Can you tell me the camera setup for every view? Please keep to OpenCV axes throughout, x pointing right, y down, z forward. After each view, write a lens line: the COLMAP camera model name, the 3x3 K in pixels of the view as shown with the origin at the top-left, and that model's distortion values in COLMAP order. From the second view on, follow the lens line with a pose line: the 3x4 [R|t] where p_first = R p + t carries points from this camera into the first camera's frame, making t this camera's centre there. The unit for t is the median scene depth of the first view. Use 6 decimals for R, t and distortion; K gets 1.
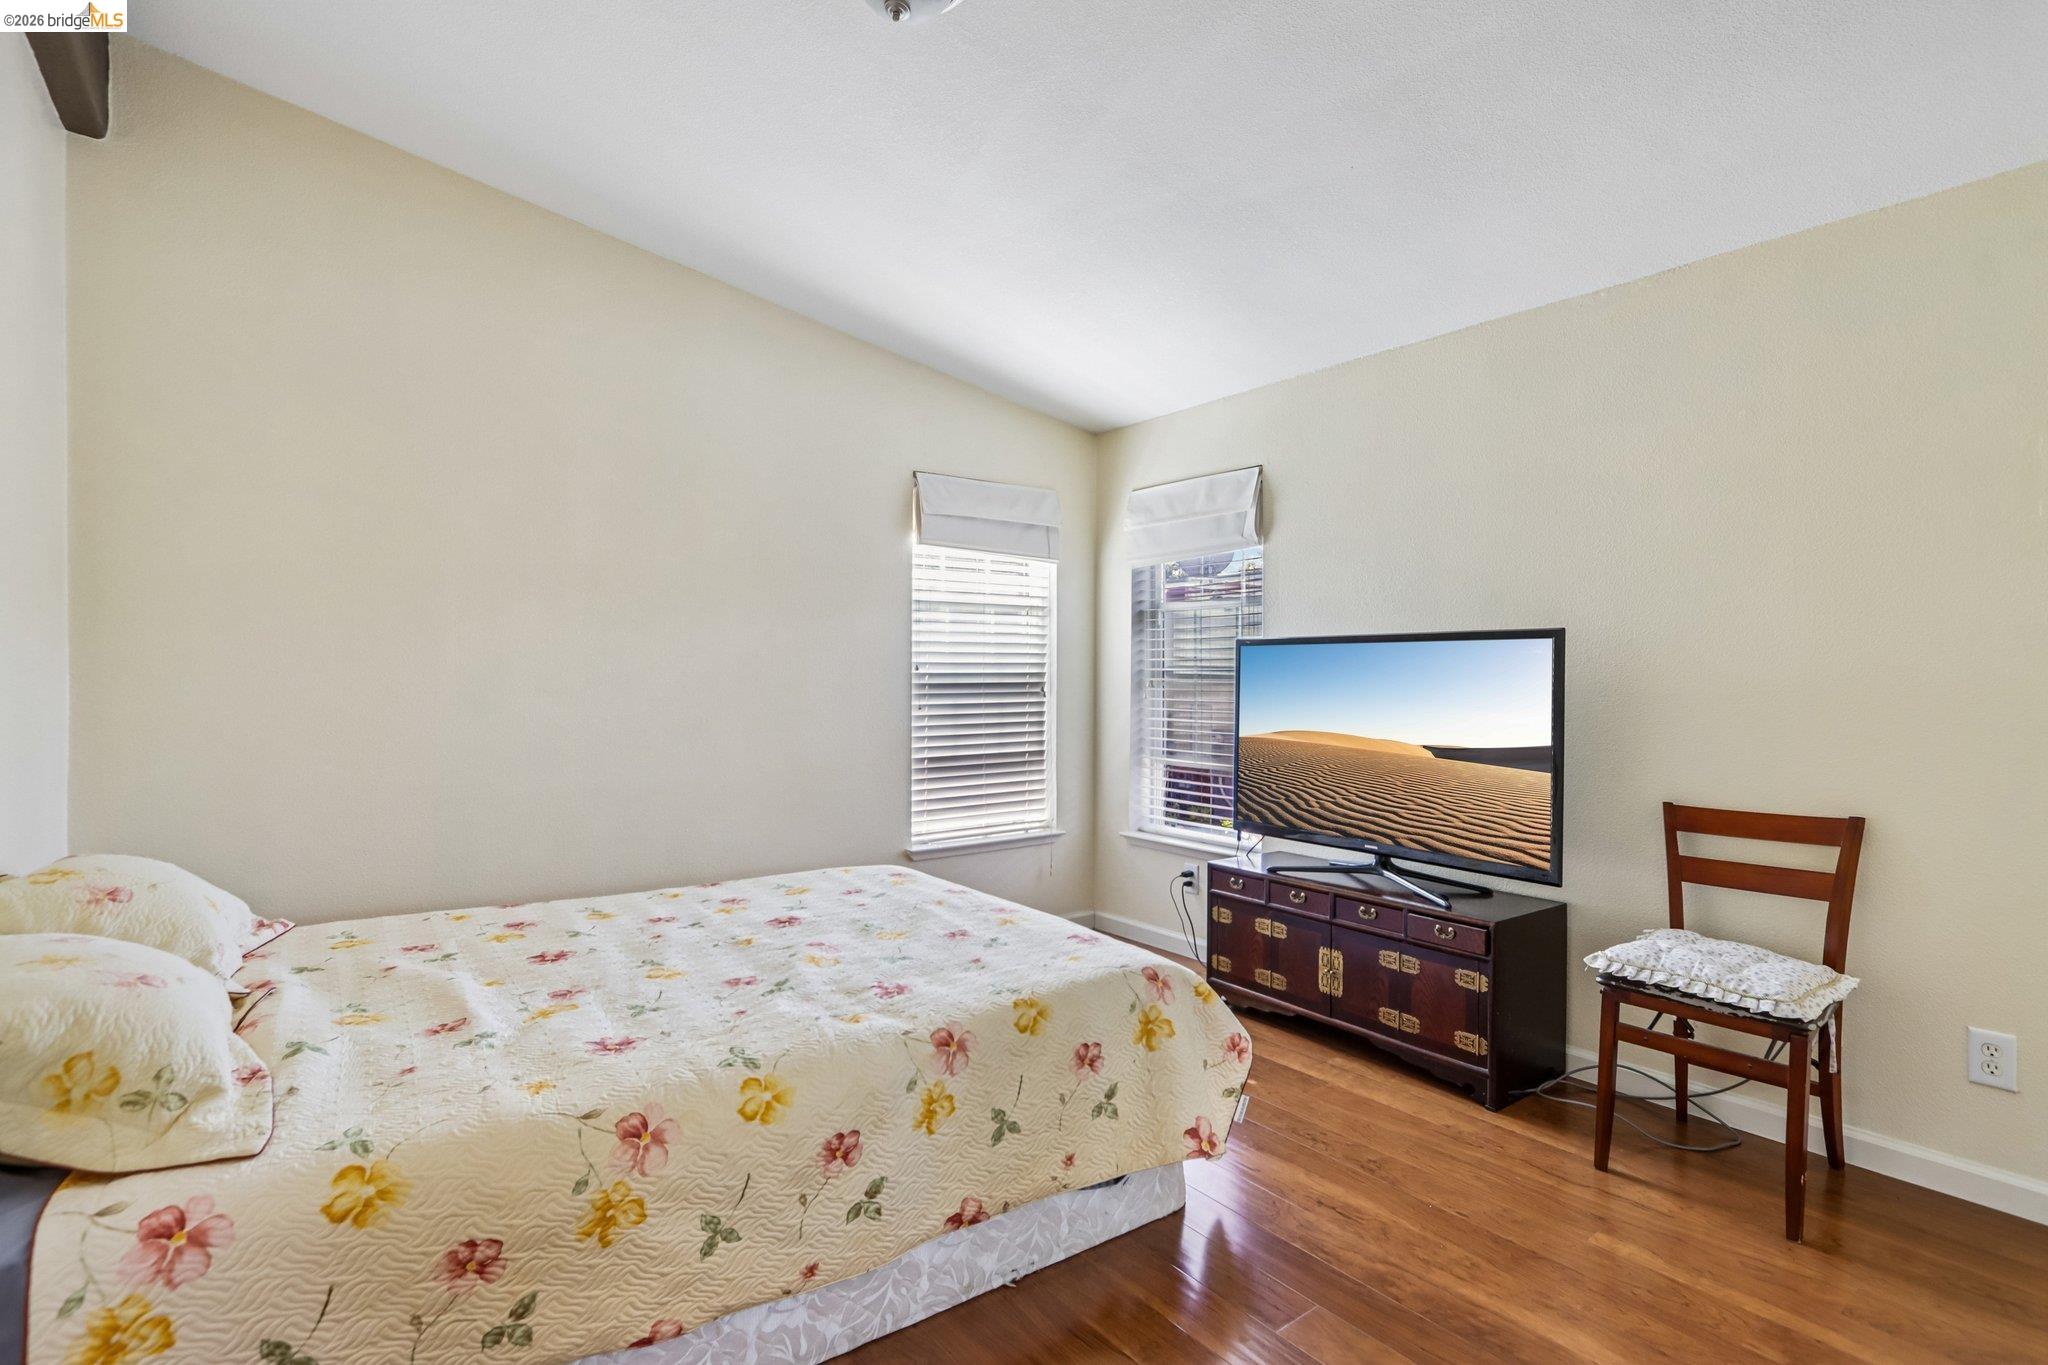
lens RADIAL K [[941.7, 0, 1025.5], [0, 941.7, 693.7], [0, 0, 1]] dist [-0.010328, 0.000791]
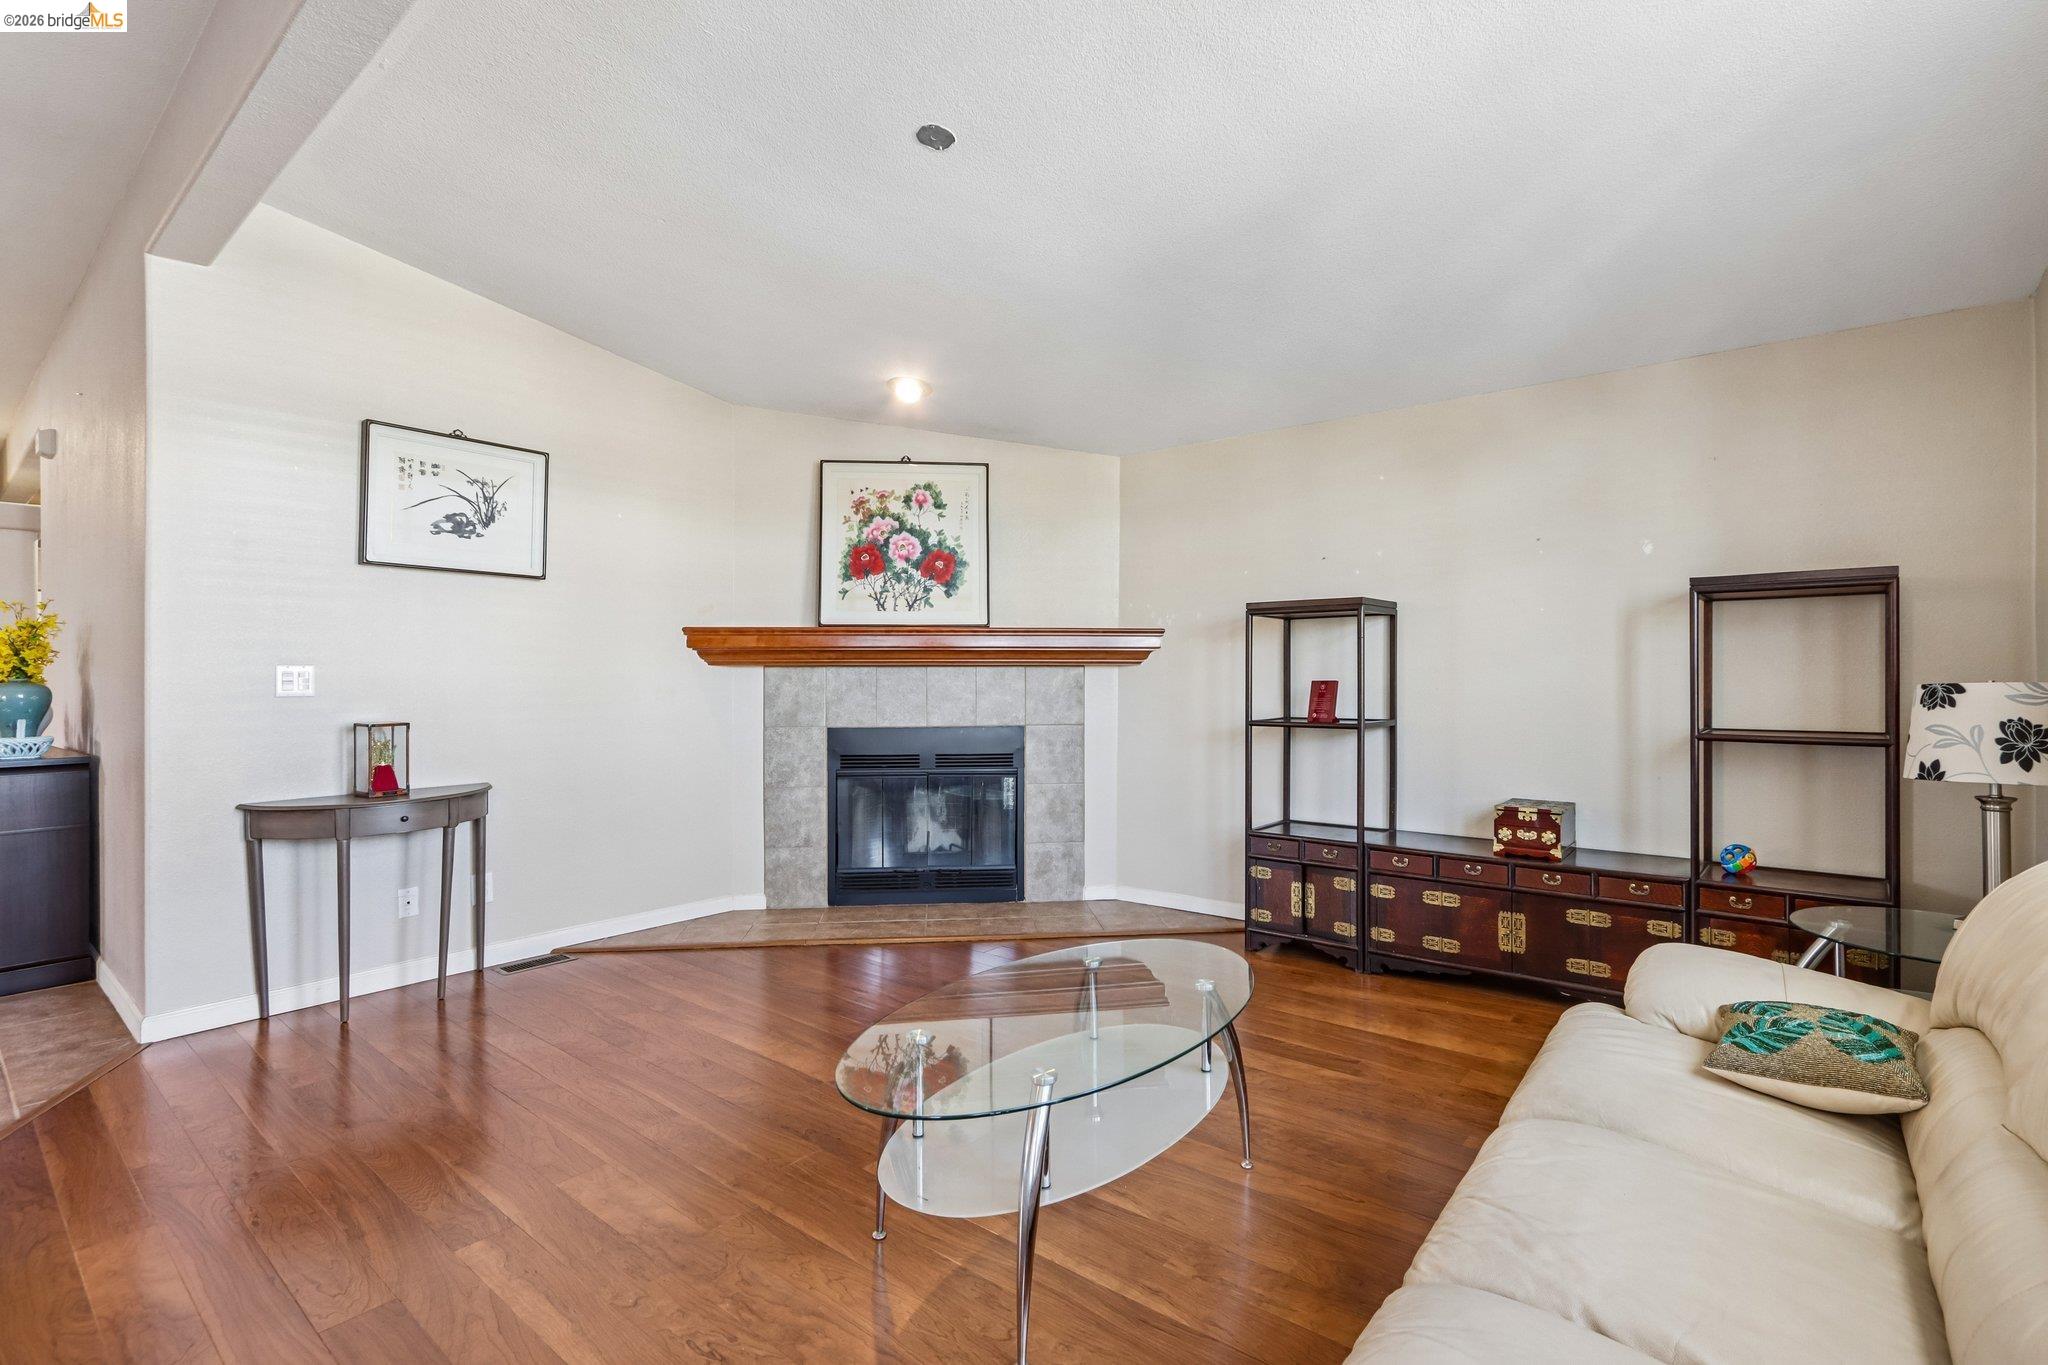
lens RADIAL K [[941.7, 0, 1023.7], [0, 941.7, 680.3], [0, 0, 1]] dist [-0.010328, 0.000791]
pose [[0.961143, -0.004883, 0.276007, -0.581717], [0.006107, 0.999975, -0.003575, -0.013318], [-0.275983, 0.005122, 0.961149, 0.058965]]
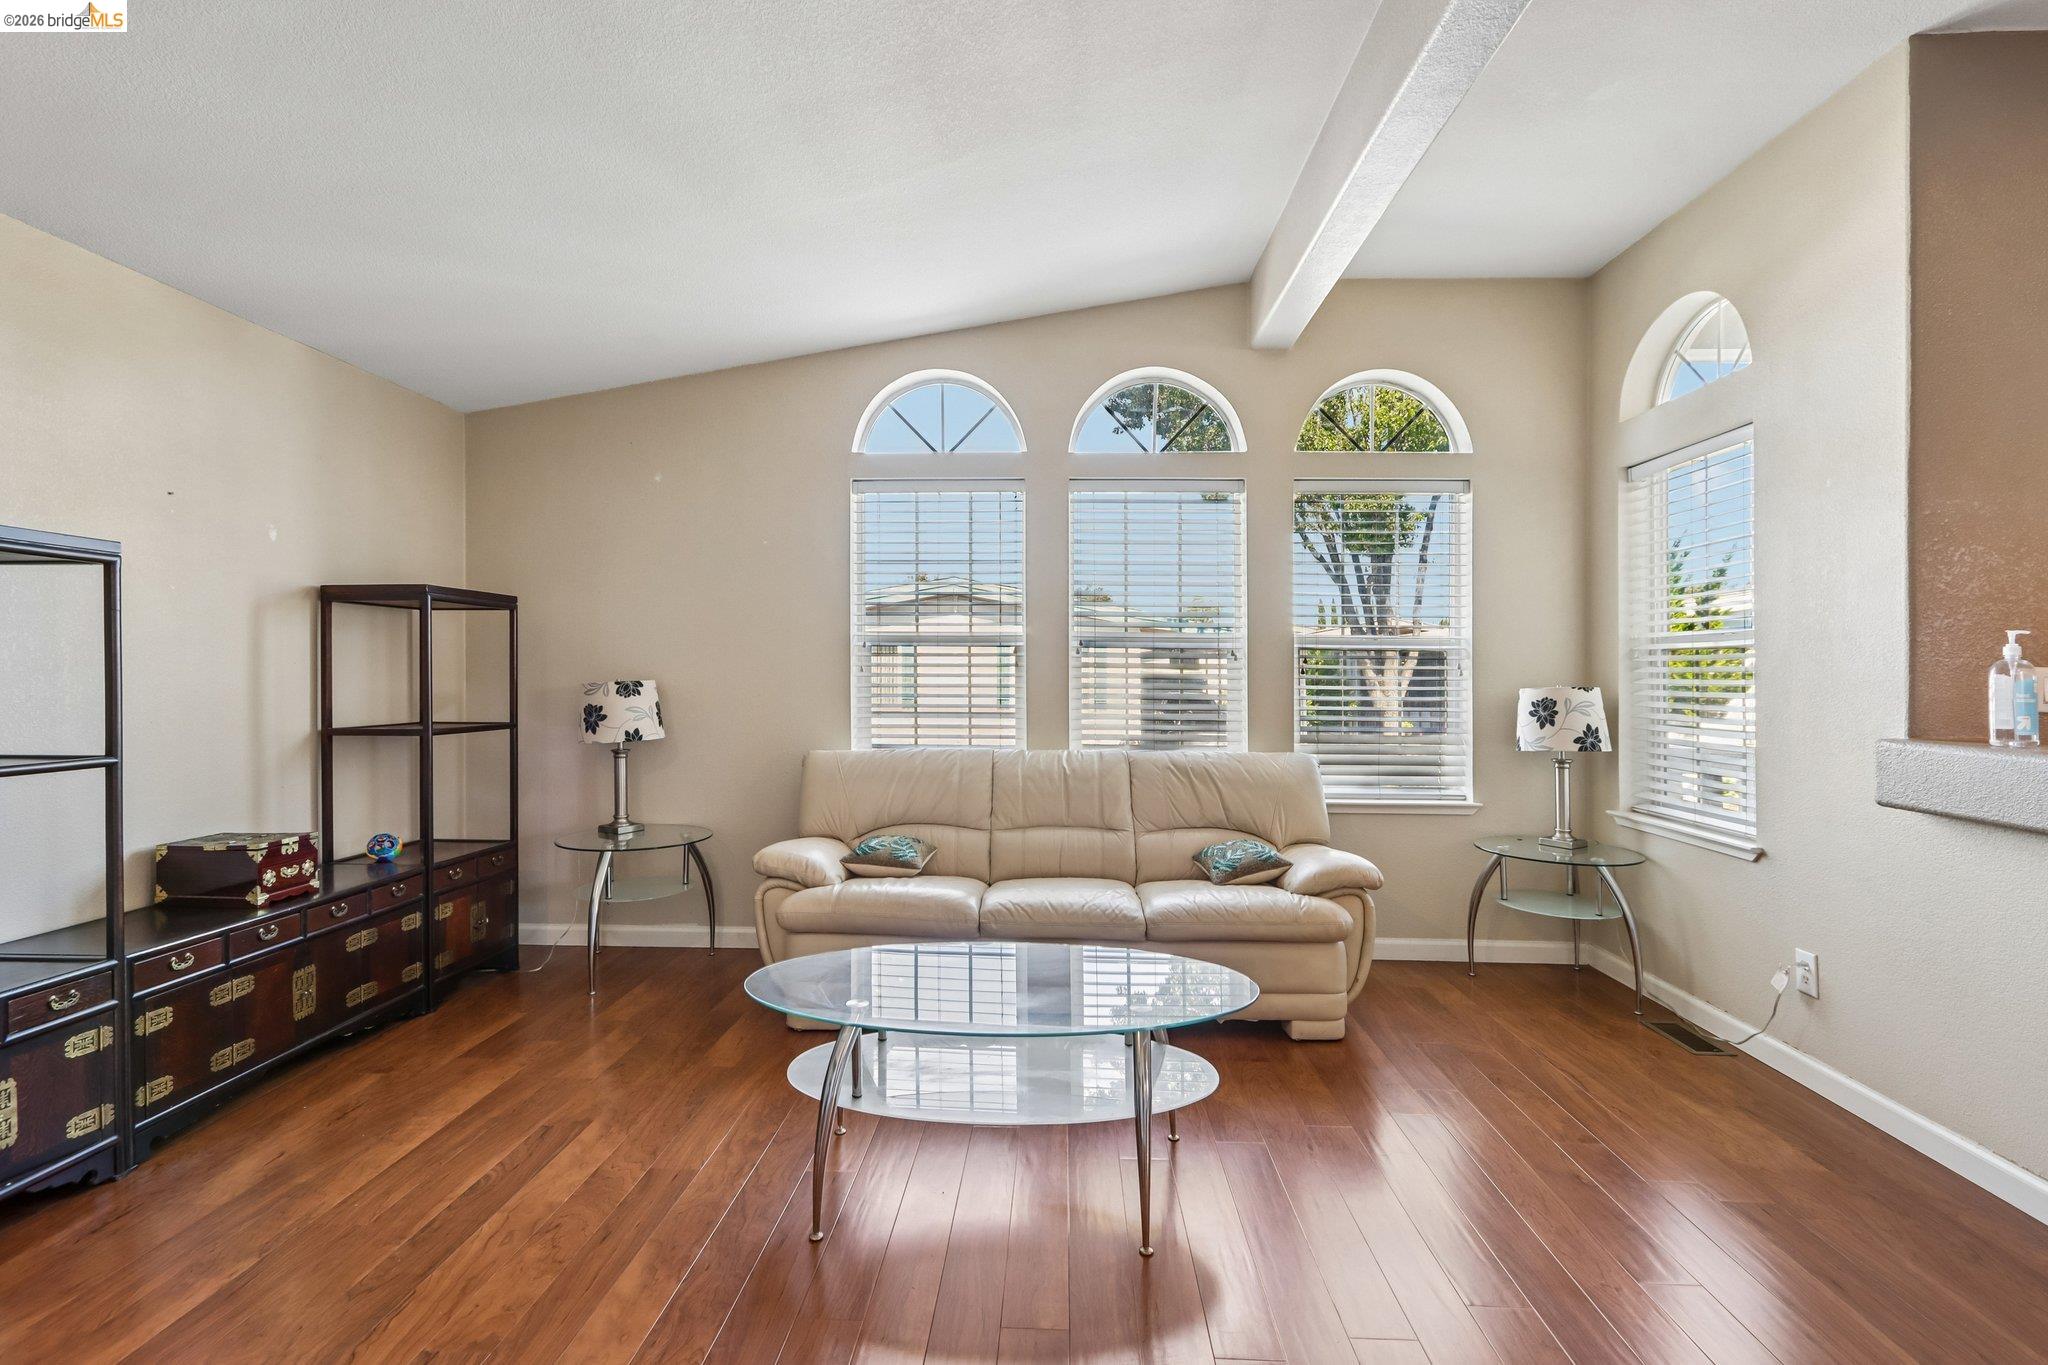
lens RADIAL K [[941.7, 0, 1024.0], [0, 941.7, 672.2], [0, 0, 1]] dist [-0.010328, 0.000791]
pose [[-0.795253, -0.003453, 0.606268, -0.828838], [0.000485, 0.999980, 0.006331, -0.028978], [-0.606278, 0.005328, -0.795235, 1.339497]]
